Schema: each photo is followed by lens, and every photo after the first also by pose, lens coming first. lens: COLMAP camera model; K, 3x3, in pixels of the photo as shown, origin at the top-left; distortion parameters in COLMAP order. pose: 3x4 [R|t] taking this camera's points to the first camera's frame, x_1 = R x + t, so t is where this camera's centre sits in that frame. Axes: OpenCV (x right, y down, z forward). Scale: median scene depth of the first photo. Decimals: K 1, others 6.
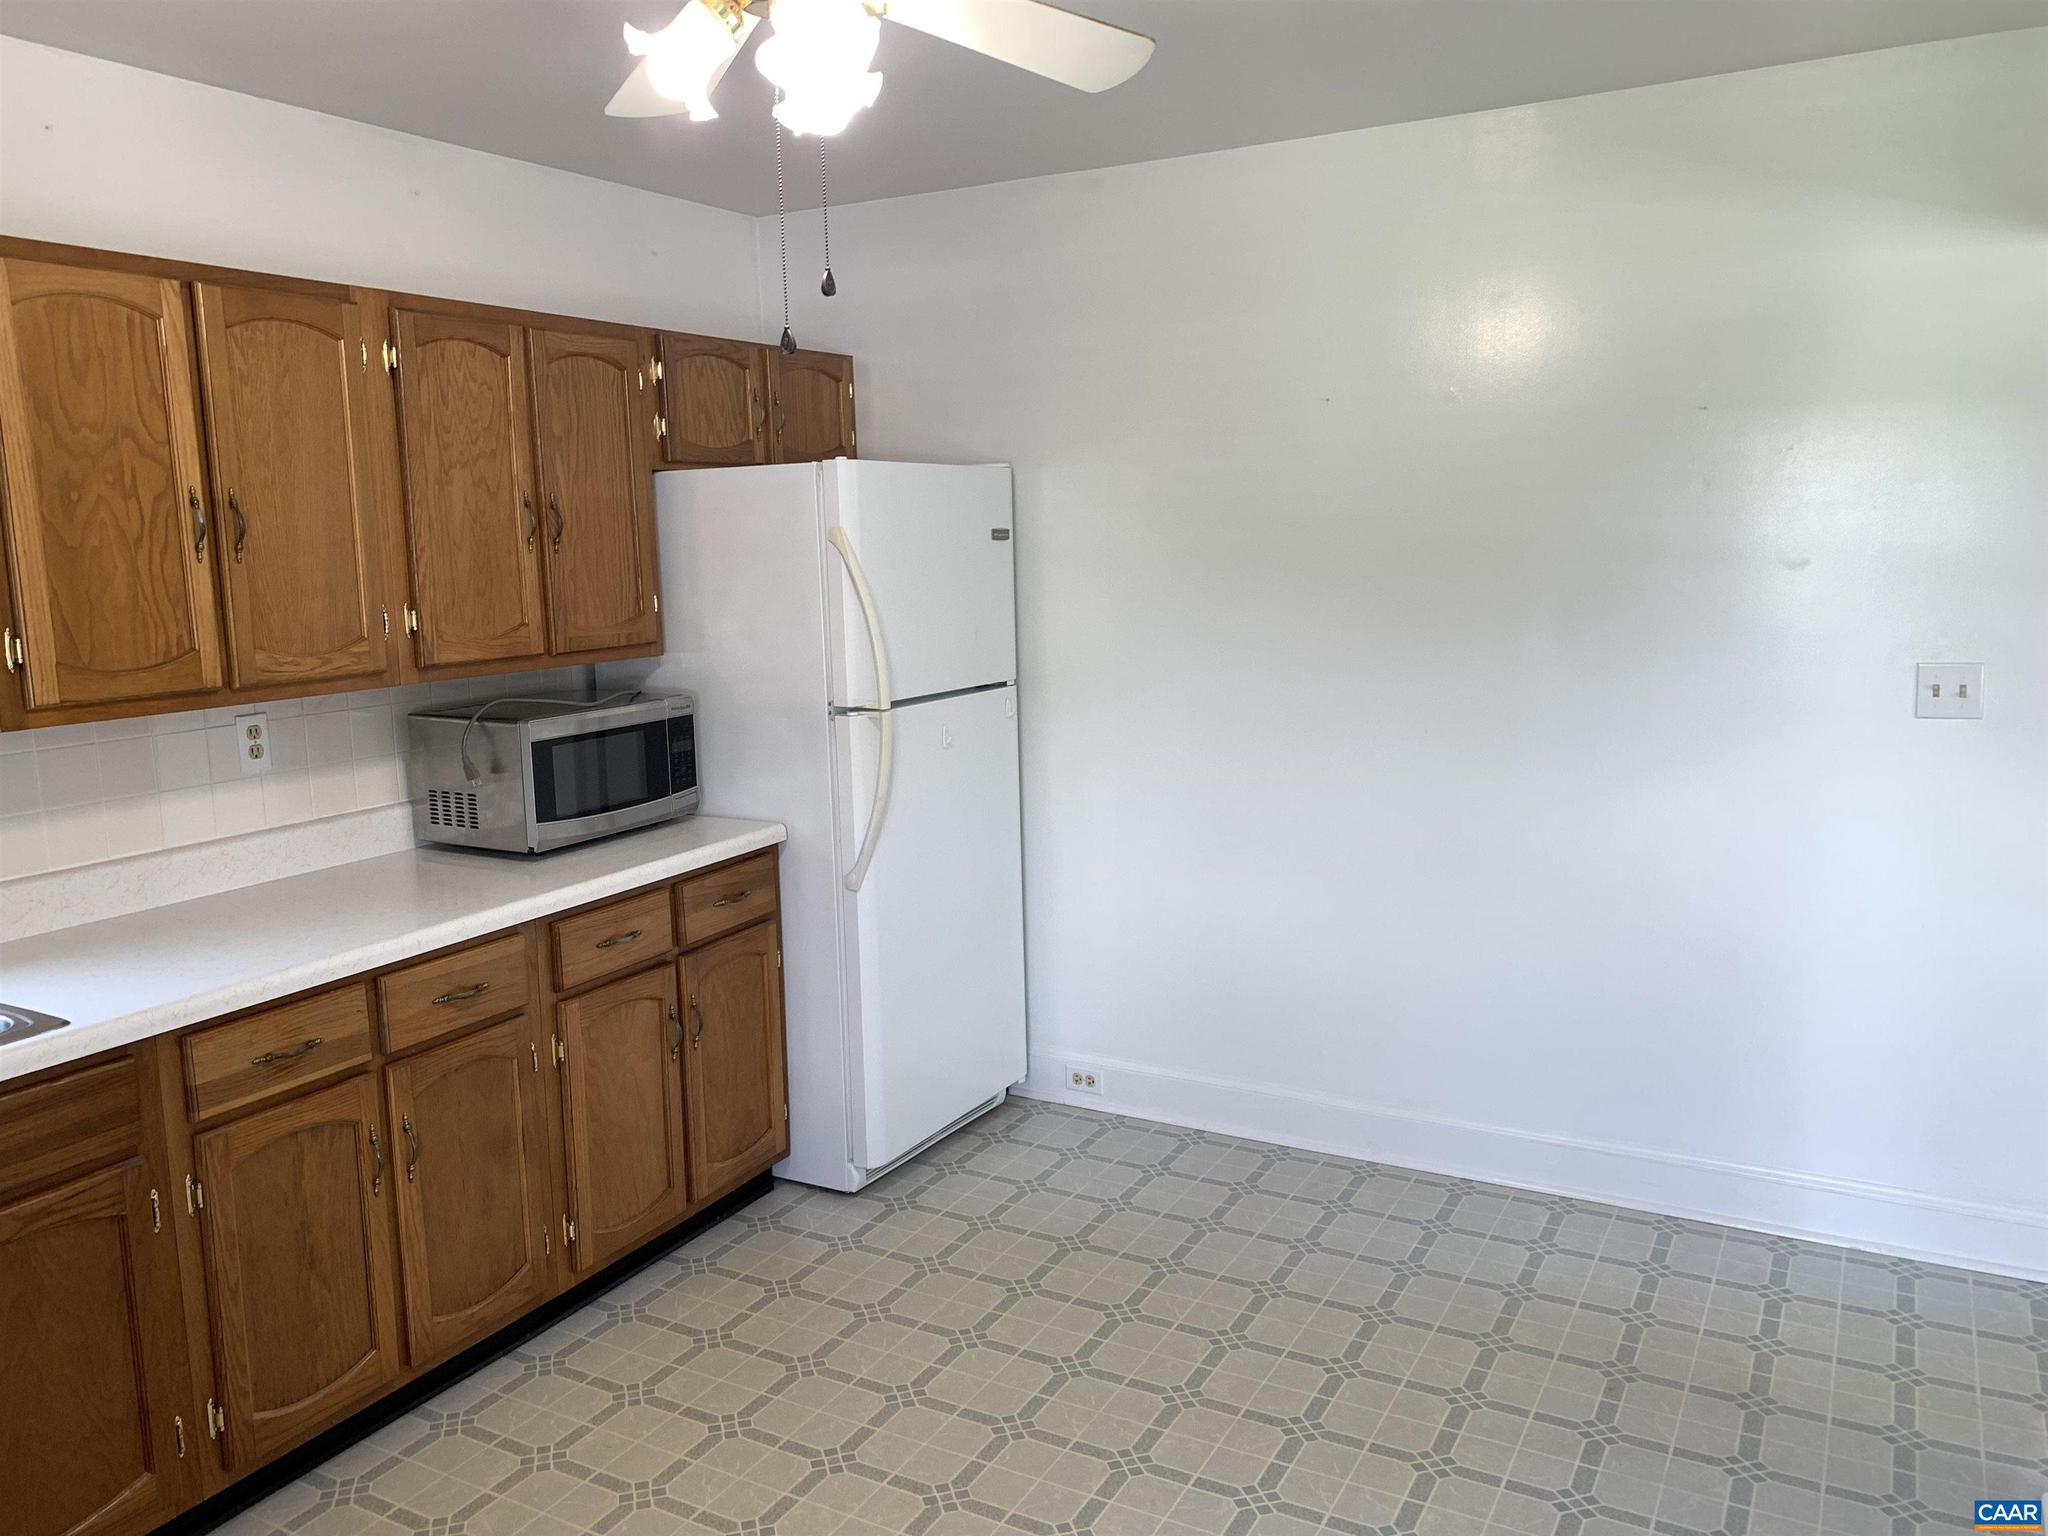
lens RADIAL K [[1540.7, 0, 1024.0], [0, 1540.7, 768.0], [0, 0, 1]] dist [0.034790, -0.038930]
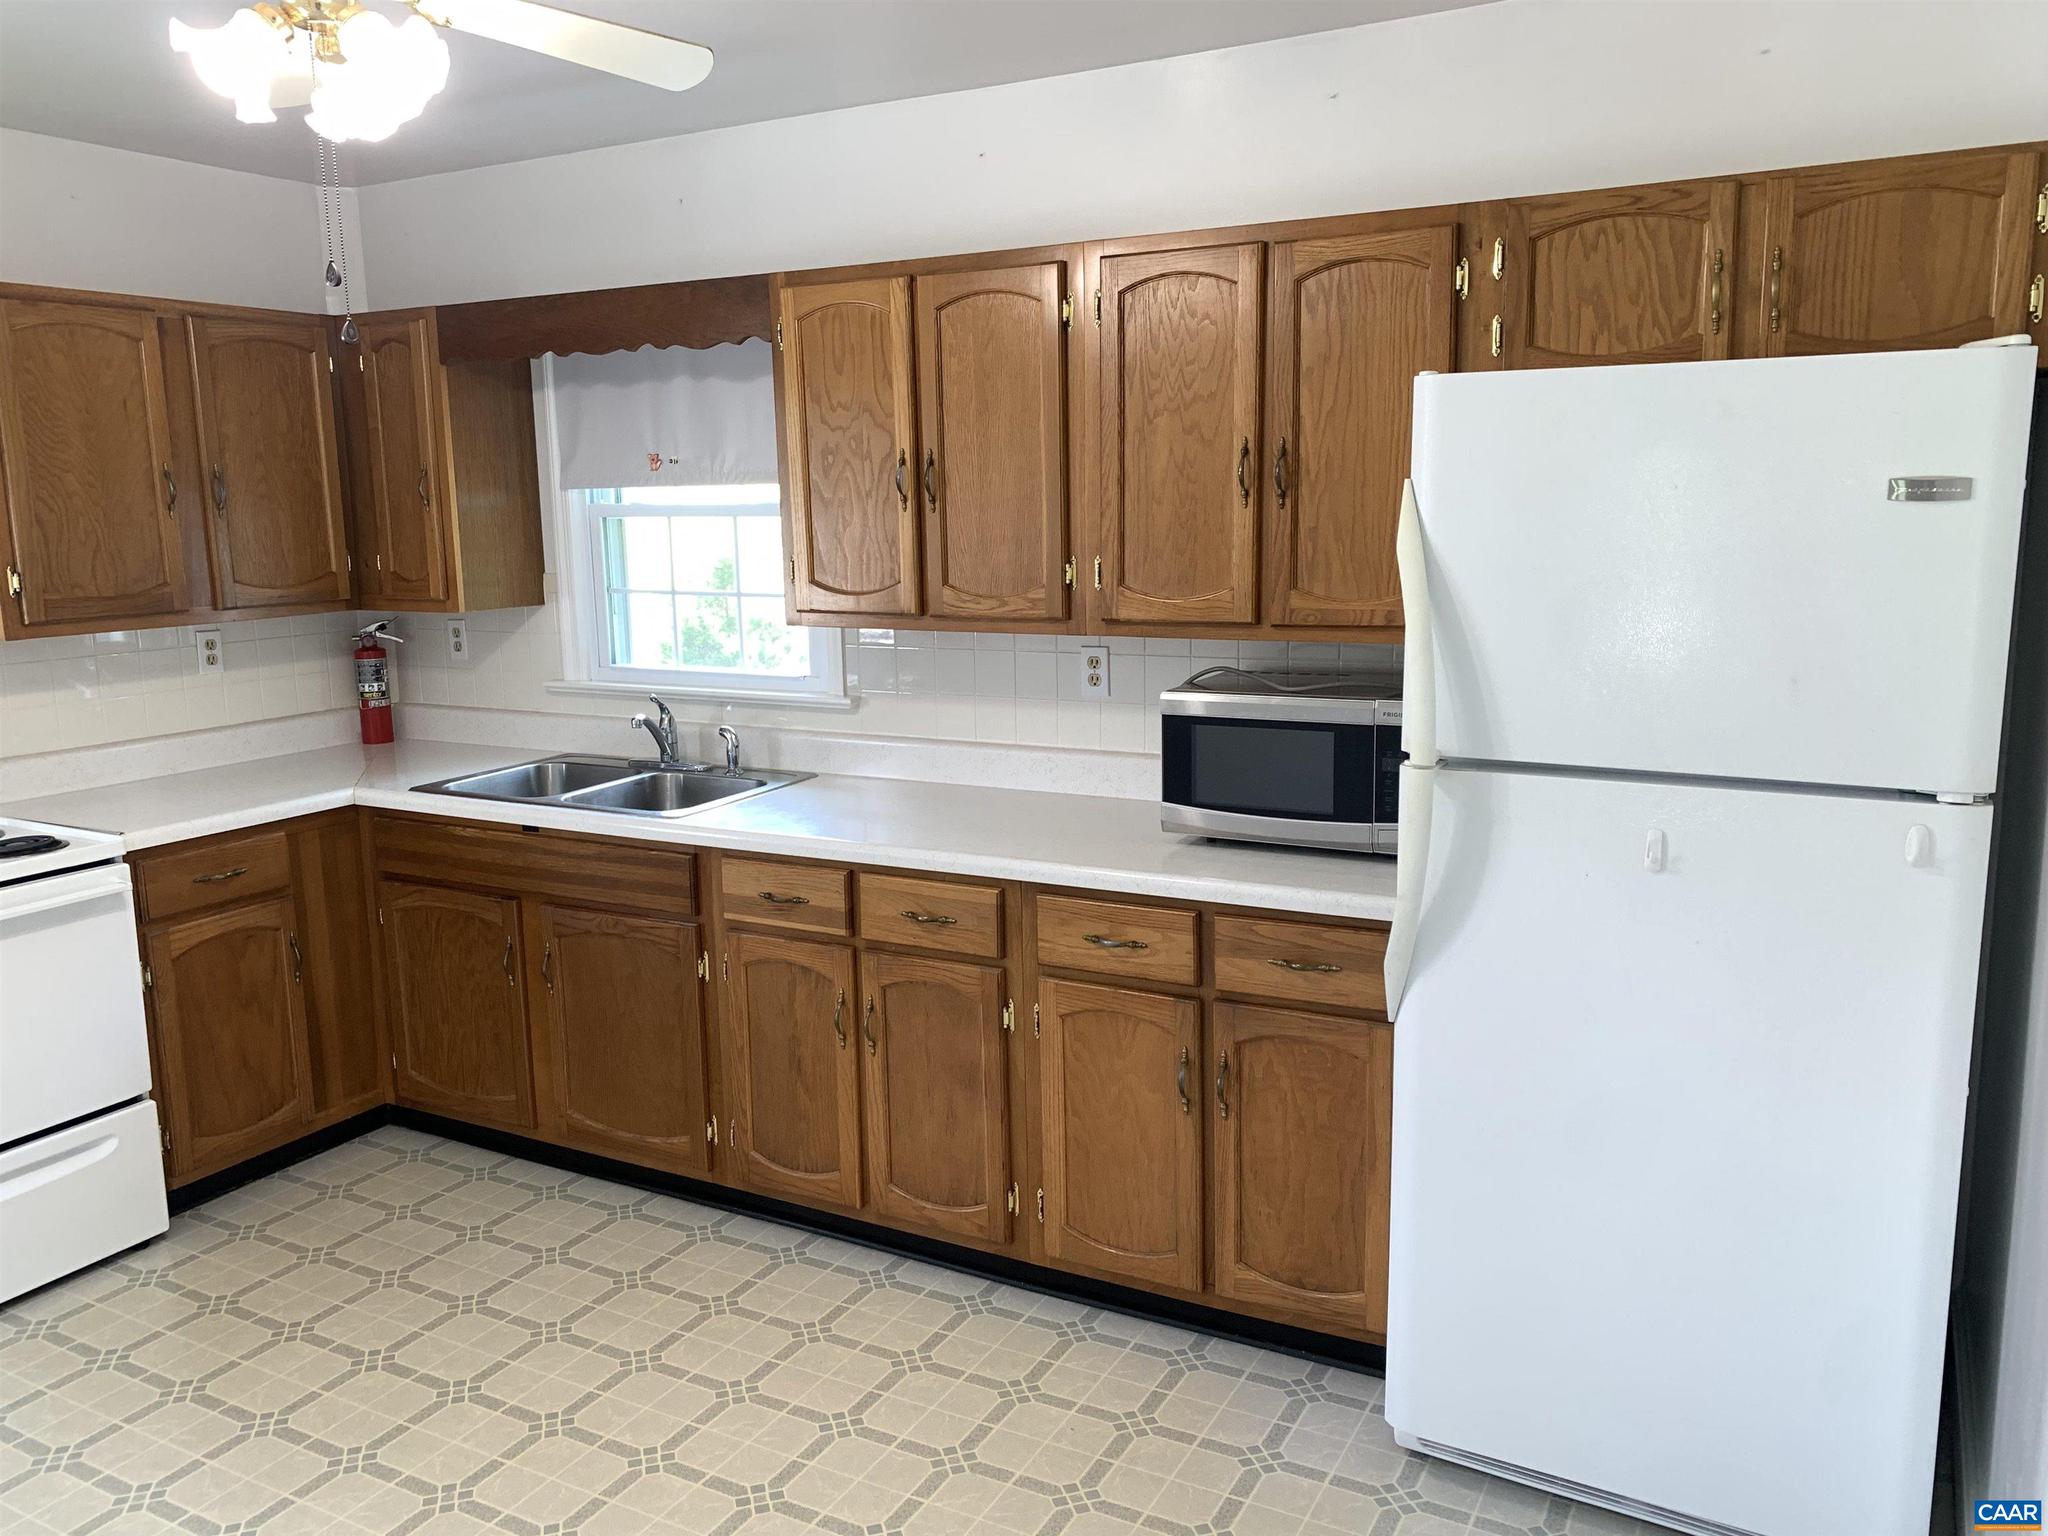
lens RADIAL K [[1578.9, 0, 1013.4], [0, 1578.9, 771.2], [0, 0, 1]] dist [0.091236, -0.112963]
pose [[0.010391, 0.195514, -0.980646, 0.724000], [-0.136266, 0.971827, 0.192312, -0.180603], [0.990618, 0.131630, 0.036741, 1.039377]]
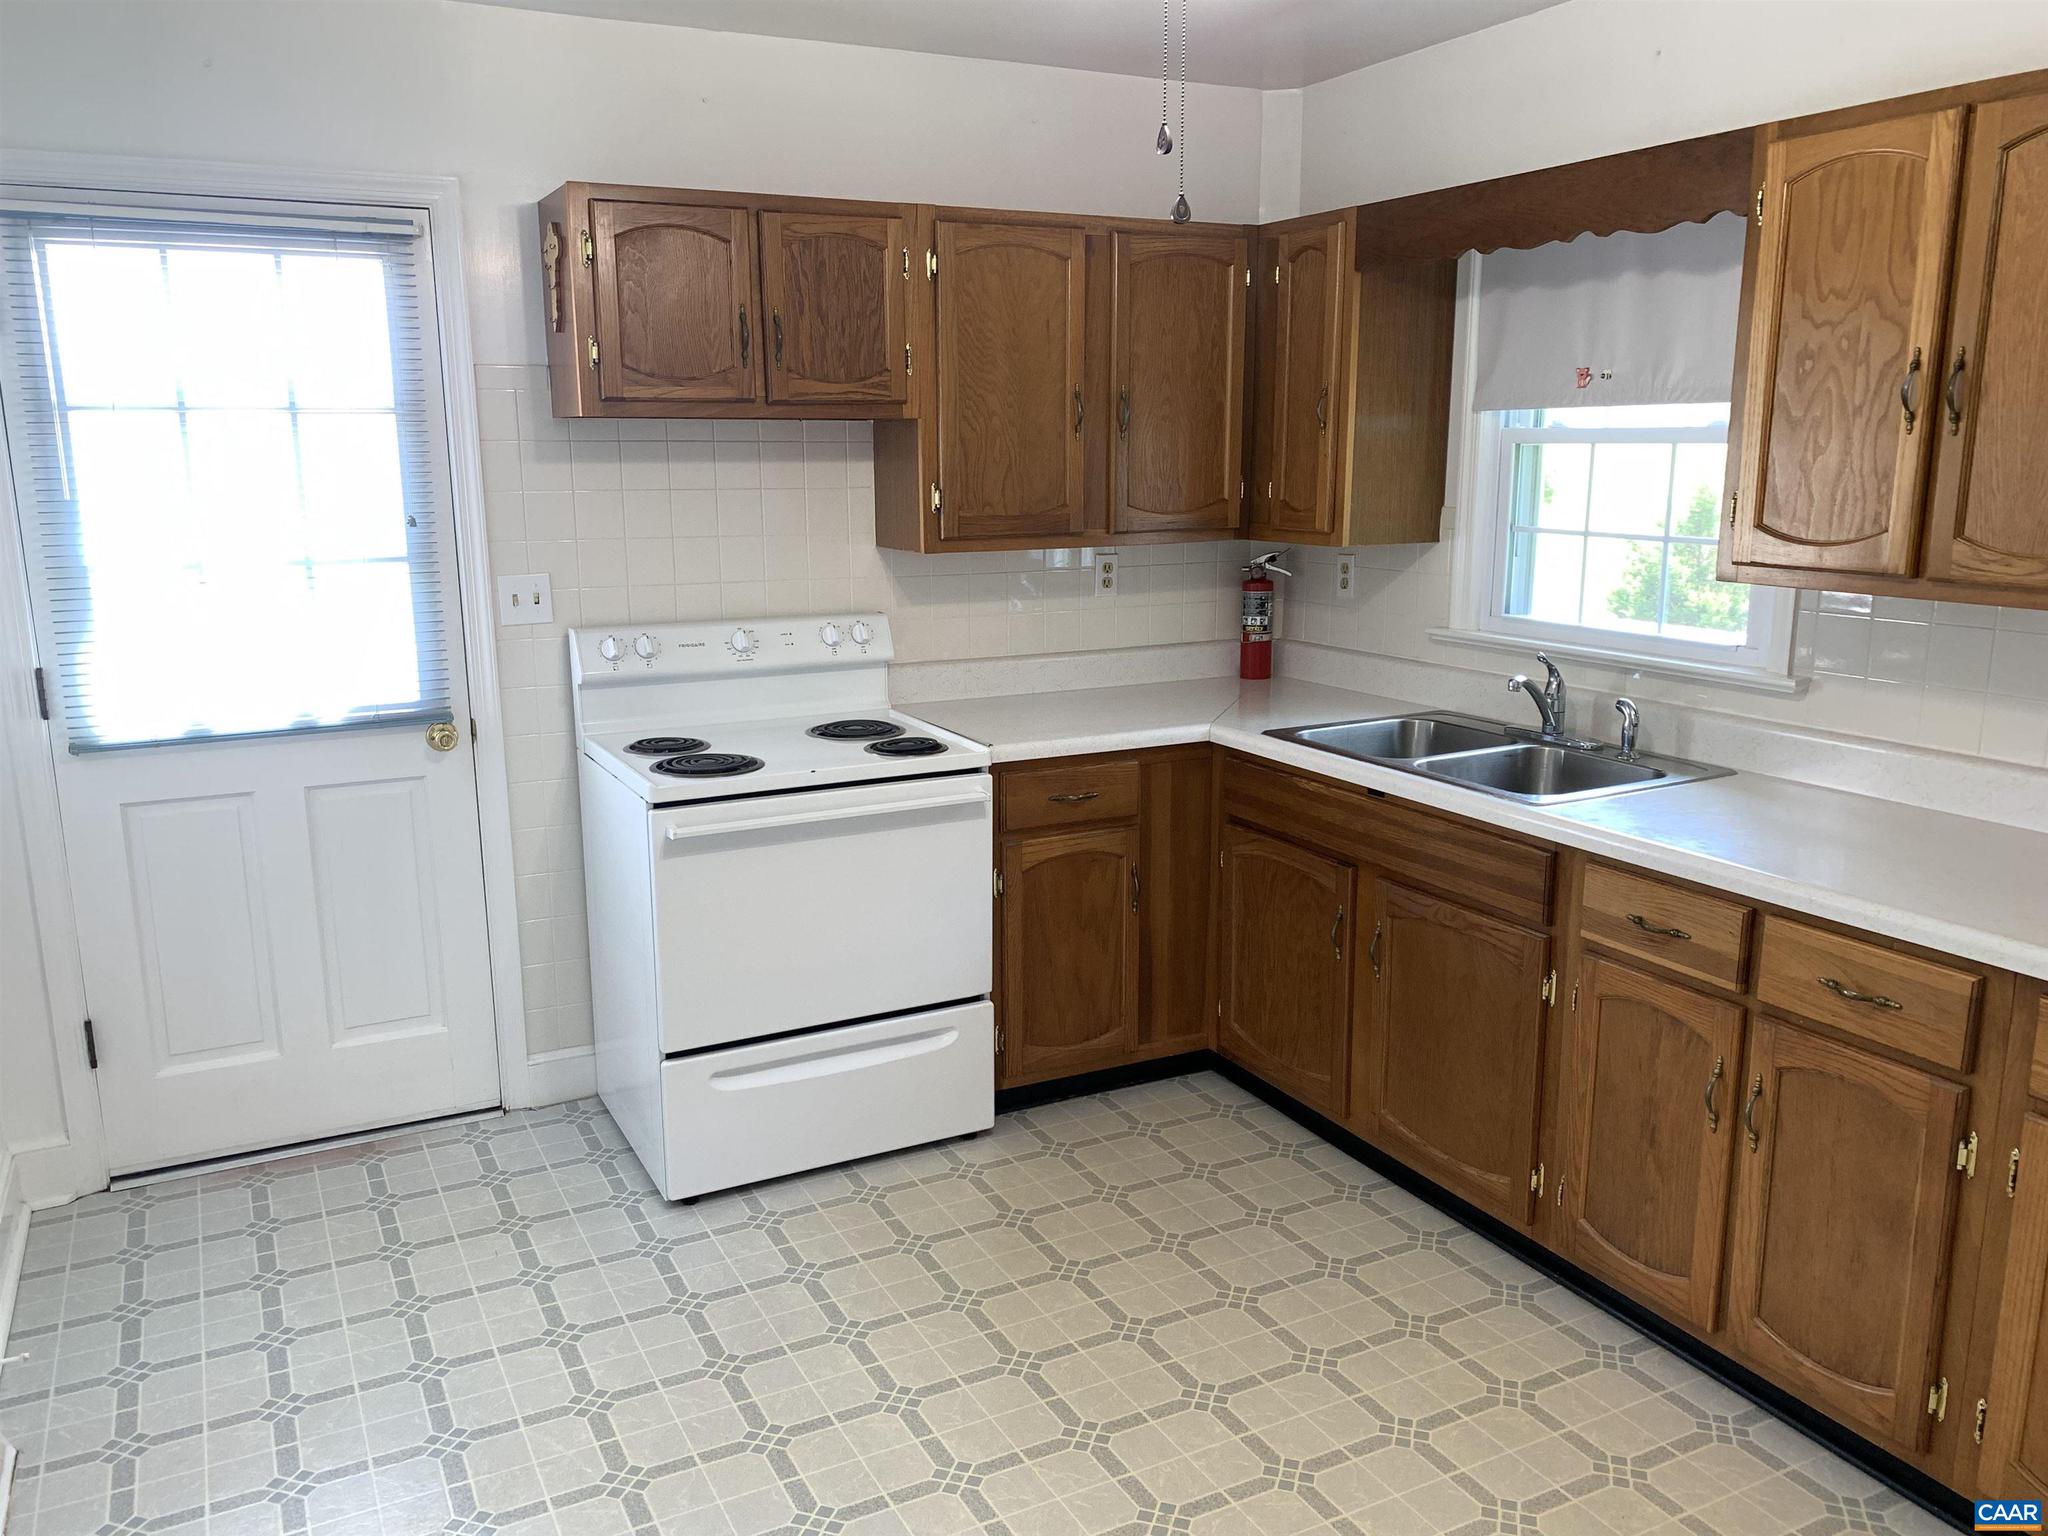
lens RADIAL K [[1540.7, 0, 1024.0], [0, 1540.7, 768.0], [0, 0, 1]] dist [0.034790, -0.038930]
pose [[-0.552939, 0.193152, -0.810525, 0.506546], [-0.112905, 0.946420, 0.302560, -0.159419], [0.825537, 0.258809, -0.501504, 1.050402]]
